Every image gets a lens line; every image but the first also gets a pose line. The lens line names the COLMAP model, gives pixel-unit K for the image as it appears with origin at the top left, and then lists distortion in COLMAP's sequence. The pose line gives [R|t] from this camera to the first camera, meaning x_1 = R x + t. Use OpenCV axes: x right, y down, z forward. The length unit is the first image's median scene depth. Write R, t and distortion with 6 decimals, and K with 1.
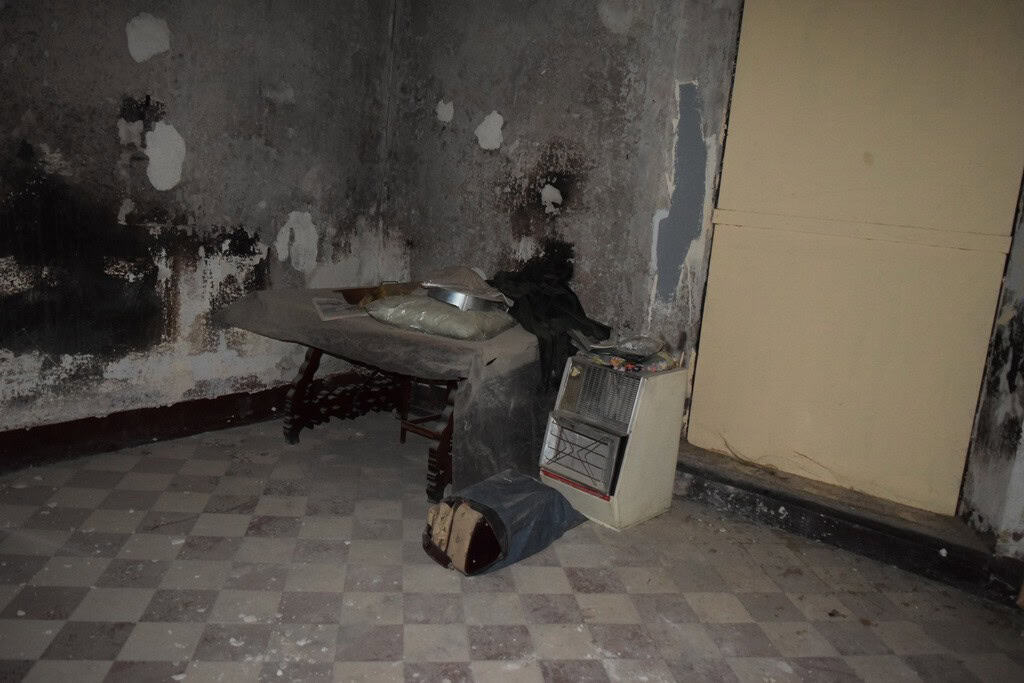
lens RADIAL K [[789.8, 0, 513.7], [0, 789.8, 339.9], [0, 0, 1]] dist [-0.009989, 0.001147]
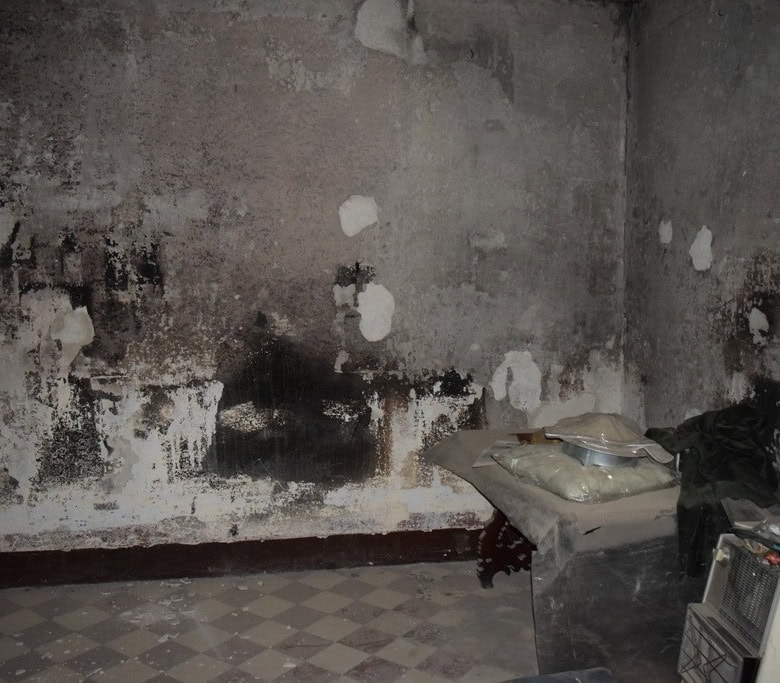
lens RADIAL K [[790.3, 0, 391.6], [0, 790.3, 345.8], [0, 0, 1]] dist [-0.008974, 0.000000]
pose [[0.723774, -0.042069, -0.688753, 0.354989], [-0.052395, 0.991908, -0.115645, -0.051879], [0.688045, 0.119788, 0.715713, 0.198243]]
